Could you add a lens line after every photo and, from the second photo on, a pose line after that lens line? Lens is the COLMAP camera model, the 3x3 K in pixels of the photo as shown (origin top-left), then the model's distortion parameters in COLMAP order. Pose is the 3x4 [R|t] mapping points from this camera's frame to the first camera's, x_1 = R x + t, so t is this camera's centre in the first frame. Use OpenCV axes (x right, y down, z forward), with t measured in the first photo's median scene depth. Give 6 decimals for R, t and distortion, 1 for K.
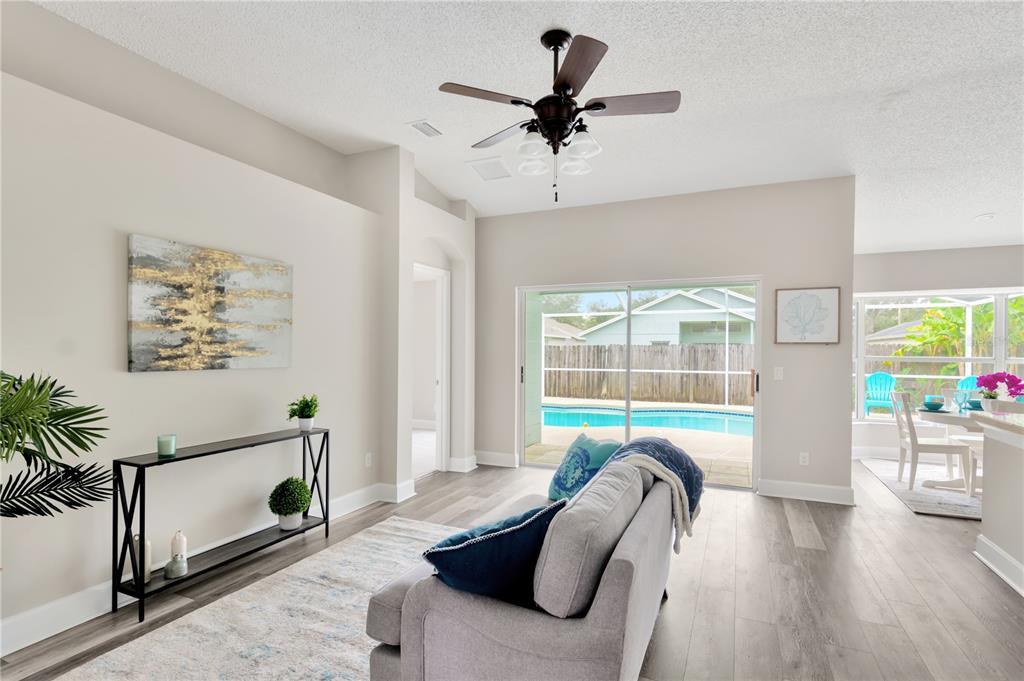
lens RADIAL K [[506.6, 0, 507.1], [0, 506.6, 353.7], [0, 0, 1]] dist [0.001400, 0.002368]
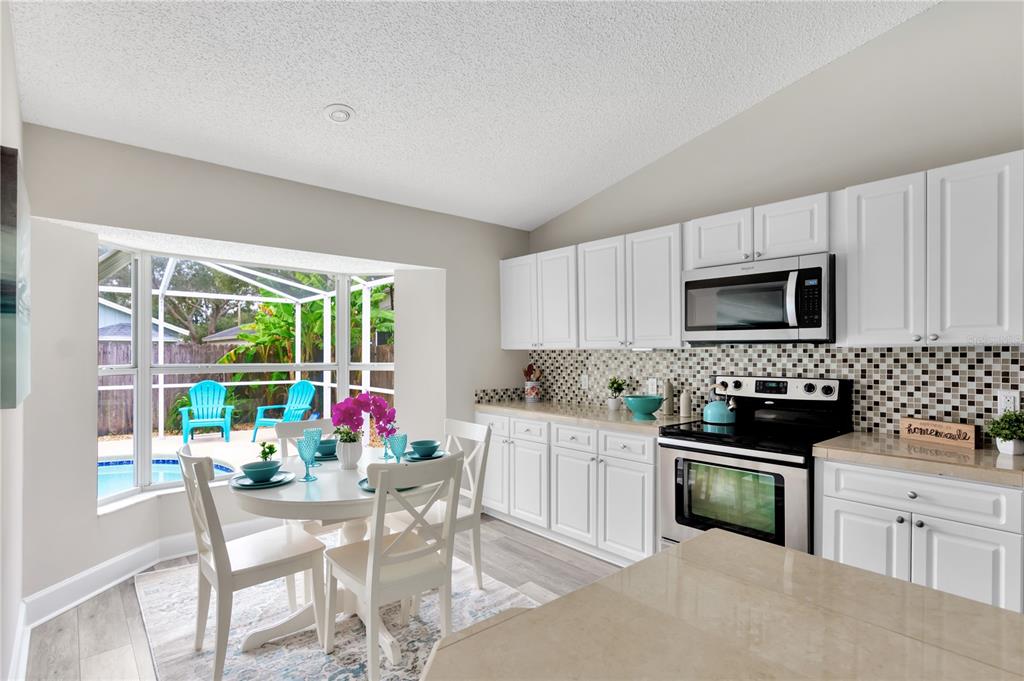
lens RADIAL K [[506.6, 0, 509.5], [0, 506.6, 354.9], [0, 0, 1]] dist [0.001400, 0.002368]
pose [[0.414079, -0.006436, 0.910218, 0.235935], [0.006791, 0.999969, 0.003981, -0.002733], [-0.910216, 0.004533, 0.414110, 0.276742]]
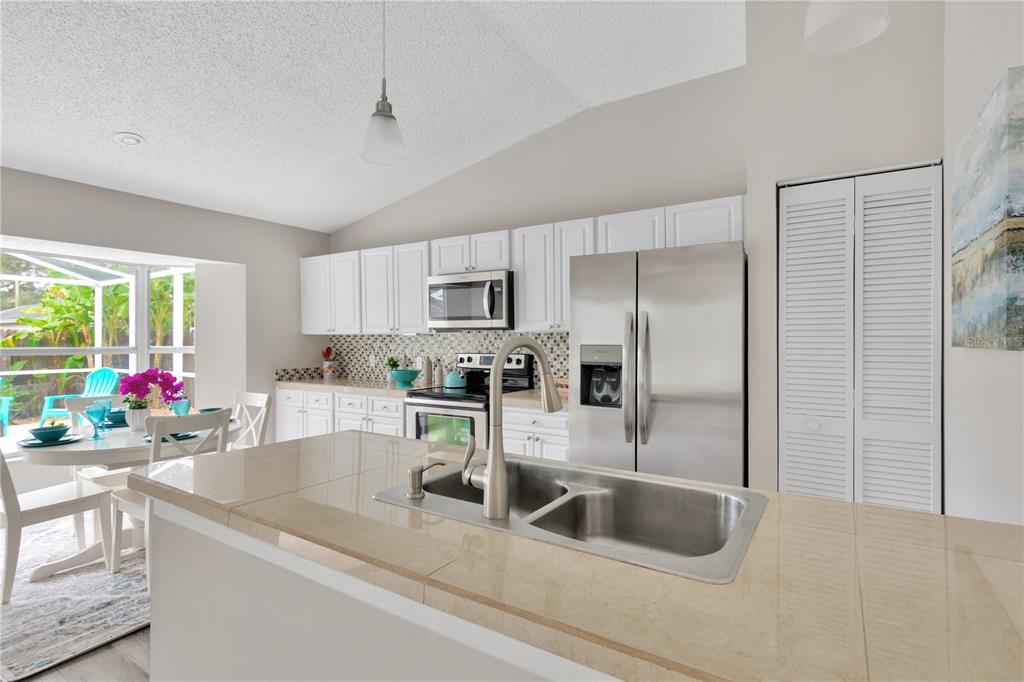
lens RADIAL K [[506.6, 0, 515.0], [0, 506.6, 337.7], [0, 0, 1]] dist [0.001400, 0.002368]
pose [[0.140245, -0.000311, 0.990117, 0.160242], [0.008487, 0.999964, -0.000888, -0.000252], [-0.990080, 0.008527, 0.140243, 0.185283]]
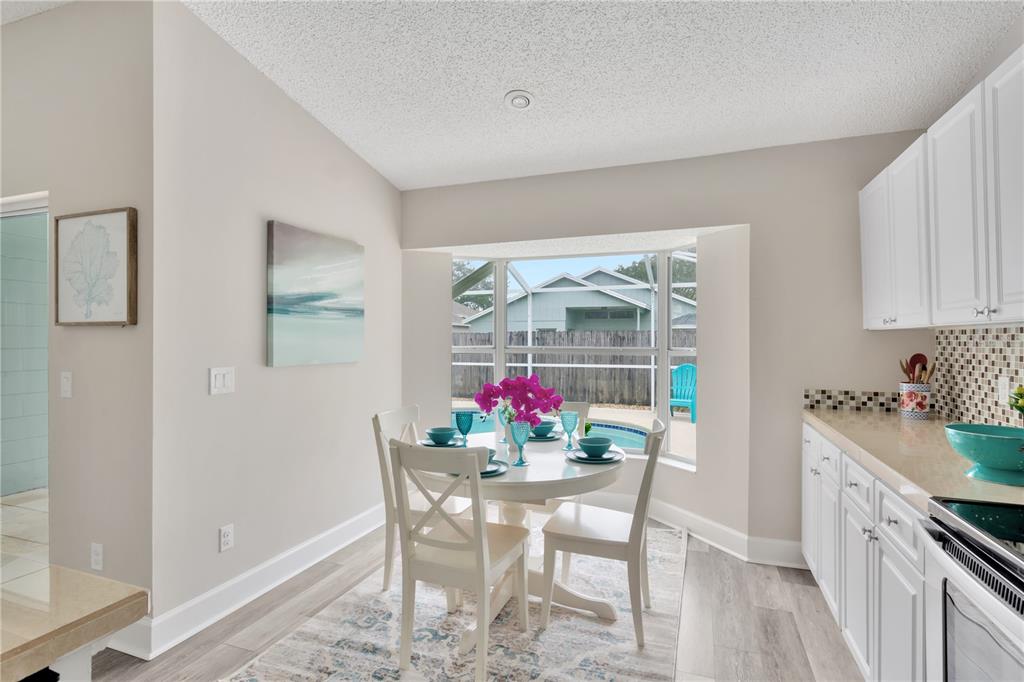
lens RADIAL K [[506.6, 0, 508.0], [0, 506.6, 341.1], [0, 0, 1]] dist [0.001400, 0.002368]
pose [[0.997598, -0.005589, 0.069047, 0.407970], [0.005903, 0.999973, -0.004354, 0.000404], [-0.069021, 0.004751, 0.997604, 0.201978]]
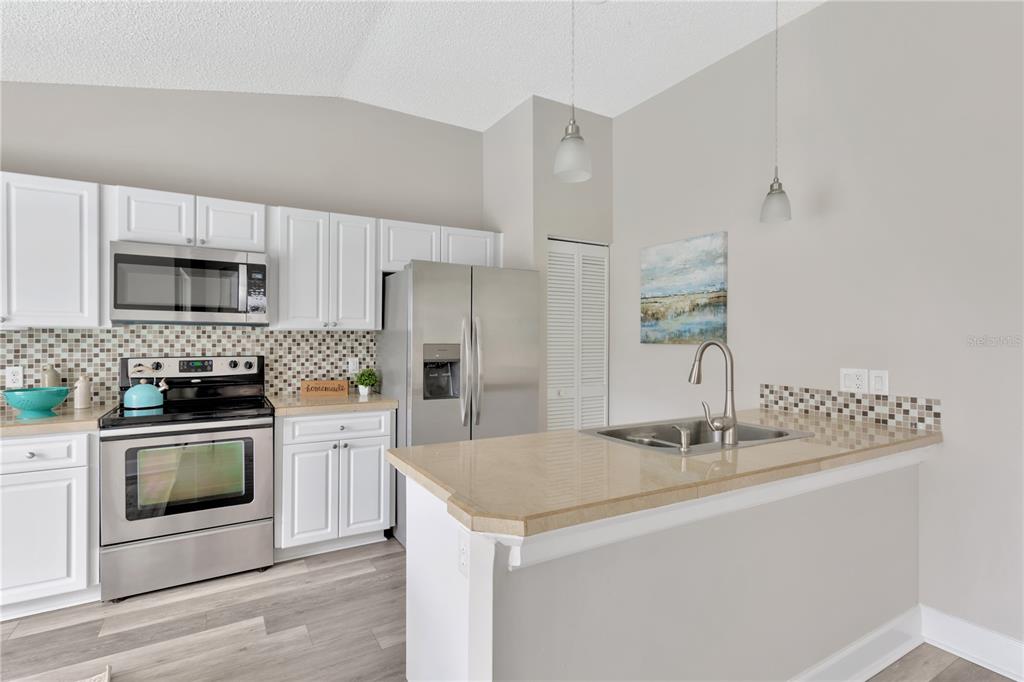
lens RADIAL K [[506.6, 0, 516.2], [0, 506.6, 340.8], [0, 0, 1]] dist [0.001400, 0.002368]
pose [[-0.821850, -0.008798, 0.569636, 0.225406], [-0.002129, 0.999921, 0.012371, -0.001897], [-0.569700, 0.008954, -0.821804, 0.398680]]
